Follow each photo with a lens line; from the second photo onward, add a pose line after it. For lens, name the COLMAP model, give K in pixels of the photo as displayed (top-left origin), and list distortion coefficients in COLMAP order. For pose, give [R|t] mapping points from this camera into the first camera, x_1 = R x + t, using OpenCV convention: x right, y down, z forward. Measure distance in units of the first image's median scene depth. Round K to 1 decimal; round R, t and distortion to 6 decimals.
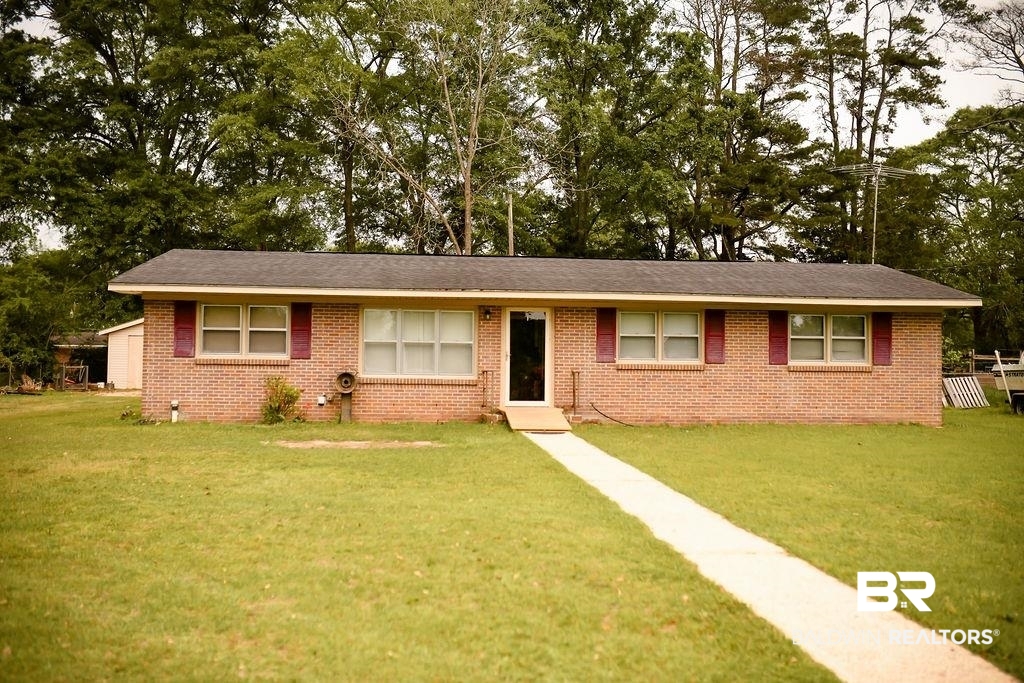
lens RADIAL K [[969.9, 0, 512.0], [0, 969.9, 341.5], [0, 0, 1]] dist [-0.067676, 0.085046]
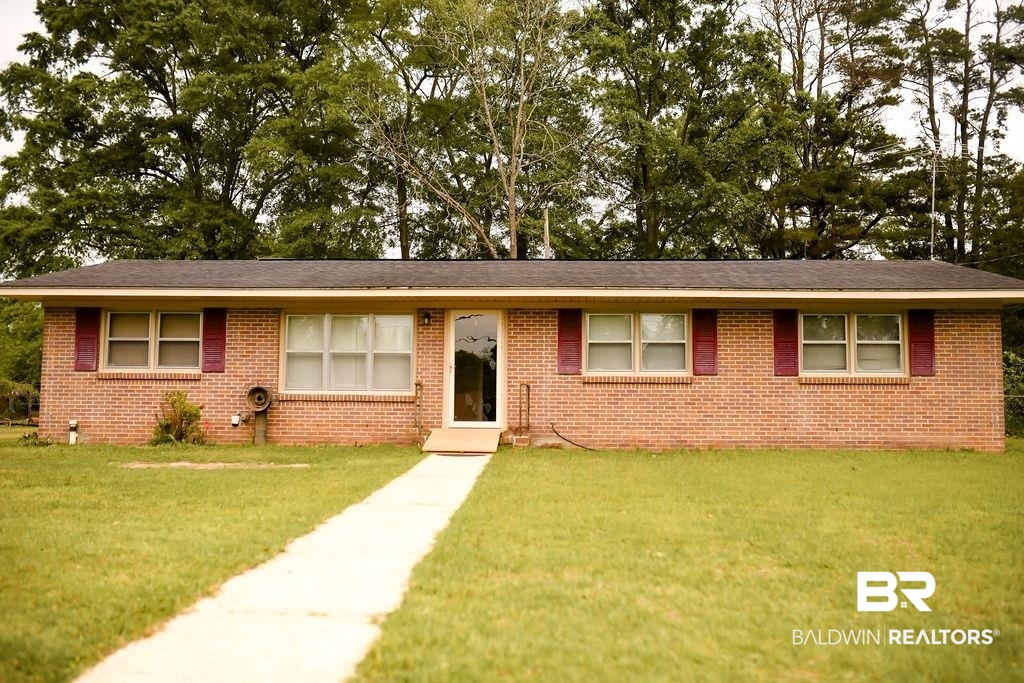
lens RADIAL K [[969.9, 0, 512.0], [0, 969.9, 341.5], [0, 0, 1]] dist [-0.067676, 0.085046]
pose [[0.990744, -0.013795, -0.135040, 0.156612], [0.007118, 0.998733, -0.049809, 0.033508], [0.135556, 0.048387, 0.989587, 0.167876]]
